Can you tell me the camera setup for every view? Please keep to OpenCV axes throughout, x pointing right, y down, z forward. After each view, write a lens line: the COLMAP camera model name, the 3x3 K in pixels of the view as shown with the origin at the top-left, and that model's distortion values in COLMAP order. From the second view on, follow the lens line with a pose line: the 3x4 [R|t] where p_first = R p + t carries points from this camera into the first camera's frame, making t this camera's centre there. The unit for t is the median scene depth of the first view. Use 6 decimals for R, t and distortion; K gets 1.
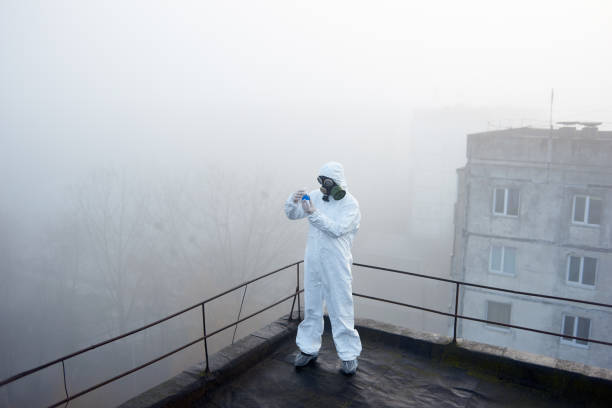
lens RADIAL K [[620.4, 0, 306.0], [0, 620.4, 204.0], [0, 0, 1]] dist [-0.093932, 0.114481]
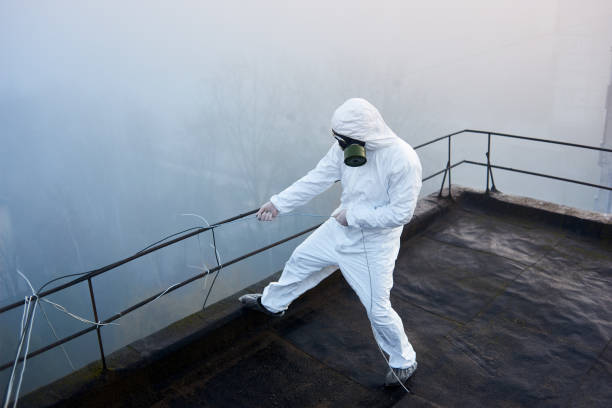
lens RADIAL K [[620.4, 0, 306.0], [0, 620.4, 204.0], [0, 0, 1]] dist [-0.093932, 0.114481]
pose [[0.978270, 0.012609, -0.206950, -0.032515], [0.023542, 0.984938, 0.171298, 0.035245], [0.205993, -0.172447, 0.963239, 0.059247]]
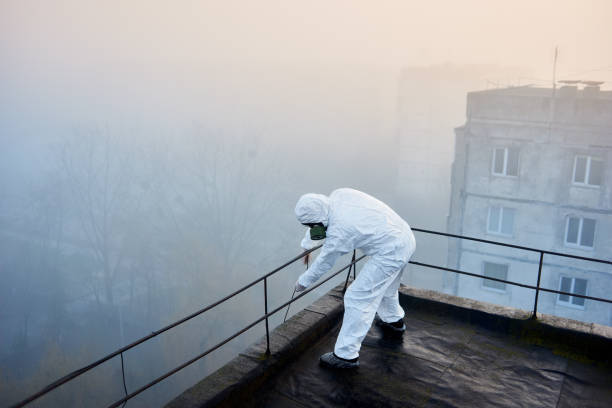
lens RADIAL K [[620.4, 0, 306.0], [0, 620.4, 204.0], [0, 0, 1]] dist [-0.093932, 0.114481]
pose [[0.999596, 0.001094, 0.028405, -0.115889], [-0.002945, 0.997869, 0.065187, 0.001637], [-0.028273, -0.065244, 0.997469, 0.121957]]
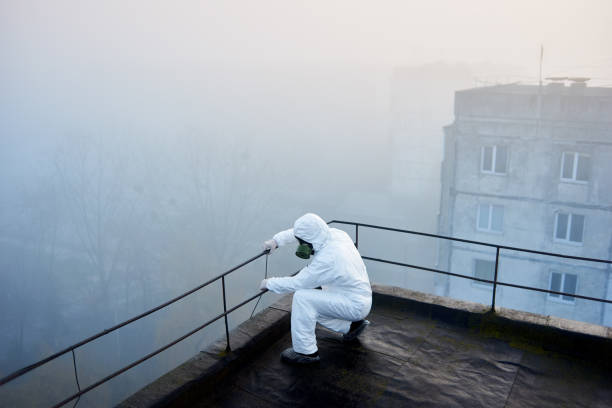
lens RADIAL K [[620.4, 0, 306.0], [0, 620.4, 204.0], [0, 0, 1]] dist [-0.093932, 0.114481]
pose [[0.999276, -0.015910, 0.034548, -0.065950], [0.013671, 0.997849, 0.064109, 0.002142], [-0.035494, -0.063591, 0.997345, 0.099306]]
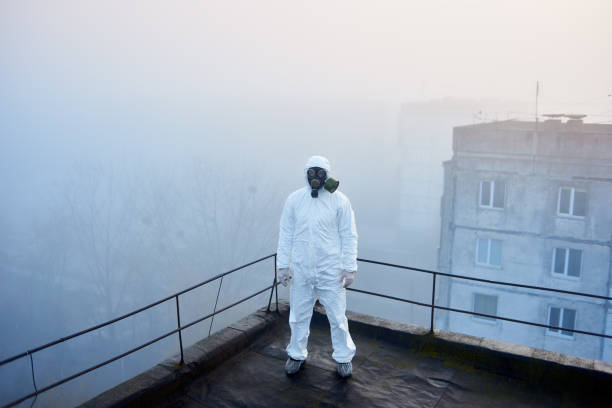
lens RADIAL K [[620.4, 0, 306.0], [0, 620.4, 204.0], [0, 0, 1]] dist [-0.093932, 0.114481]
pose [[0.999824, -0.006418, 0.017643, 0.020682], [0.006257, 0.999938, 0.009202, 0.005368], [-0.017701, -0.009090, 0.999802, 0.005707]]
